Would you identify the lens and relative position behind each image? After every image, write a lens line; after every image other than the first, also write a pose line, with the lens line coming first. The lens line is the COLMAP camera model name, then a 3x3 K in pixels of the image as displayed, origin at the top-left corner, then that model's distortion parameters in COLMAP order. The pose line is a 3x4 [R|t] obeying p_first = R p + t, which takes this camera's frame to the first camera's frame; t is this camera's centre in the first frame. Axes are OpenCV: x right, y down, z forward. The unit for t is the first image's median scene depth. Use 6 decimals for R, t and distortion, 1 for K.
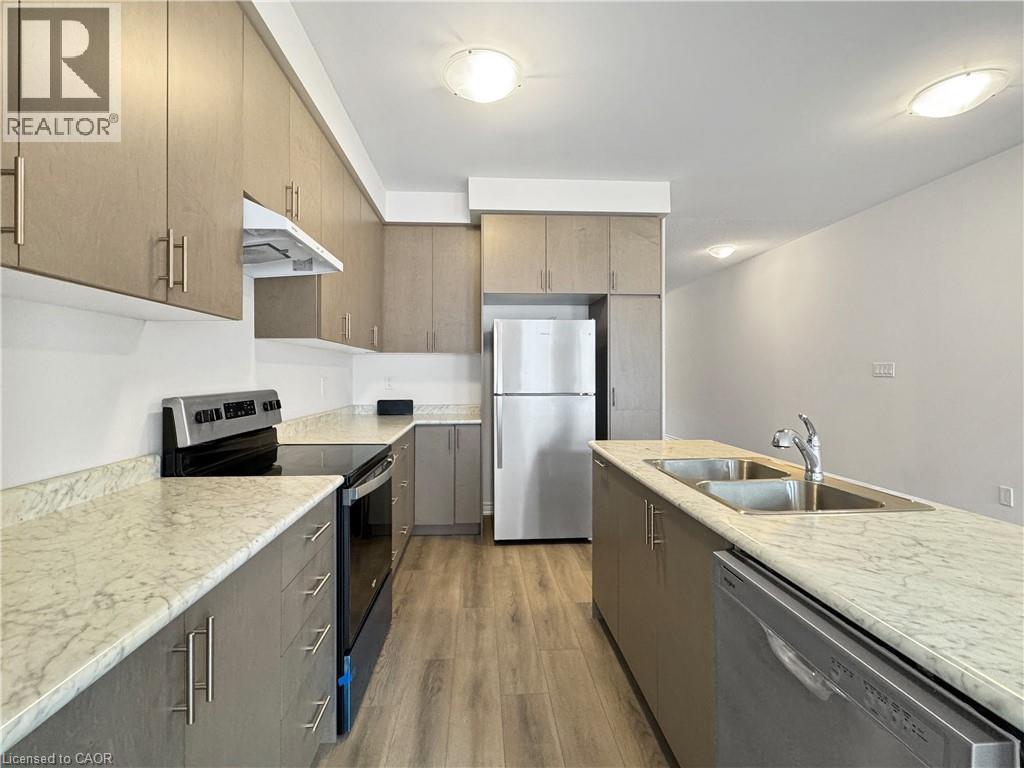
lens RADIAL K [[481.0, 0, 504.3], [0, 481.0, 375.8], [0, 0, 1]] dist [-0.002153, 0.000613]
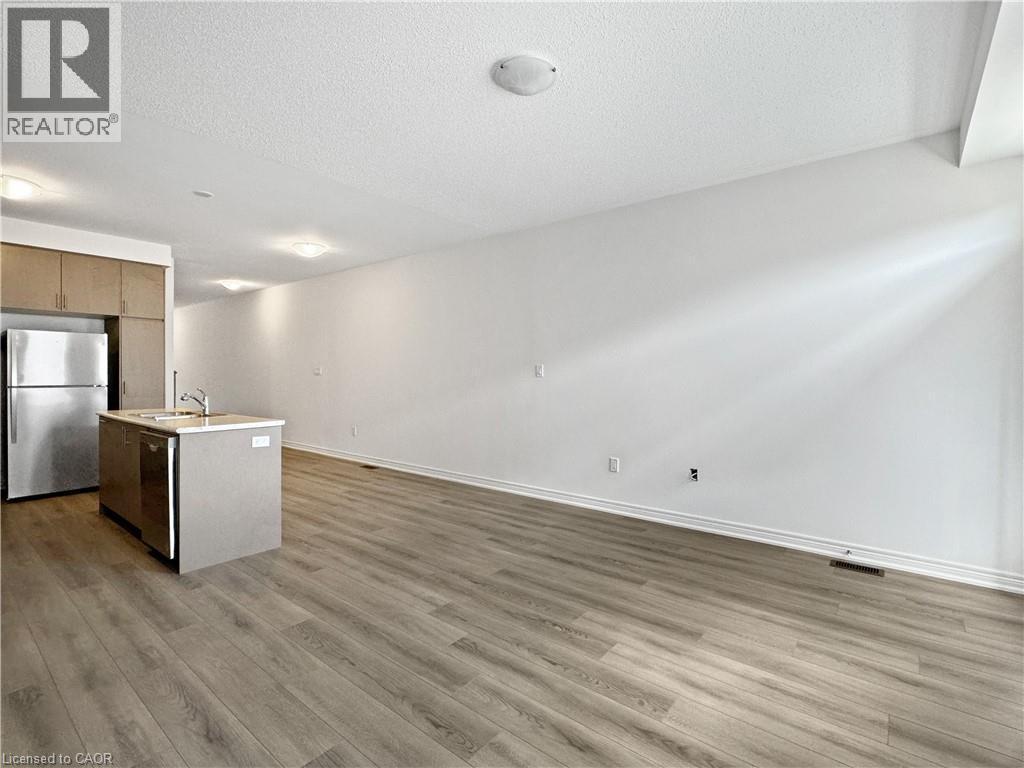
lens RADIAL K [[481.0, 0, 508.5], [0, 481.0, 380.3], [0, 0, 1]] dist [-0.002153, 0.000613]
pose [[0.665446, -0.005031, 0.746429, -0.107669], [-0.004357, 0.999934, 0.010623, 0.001263], [-0.746433, -0.010321, 0.665380, -1.057271]]
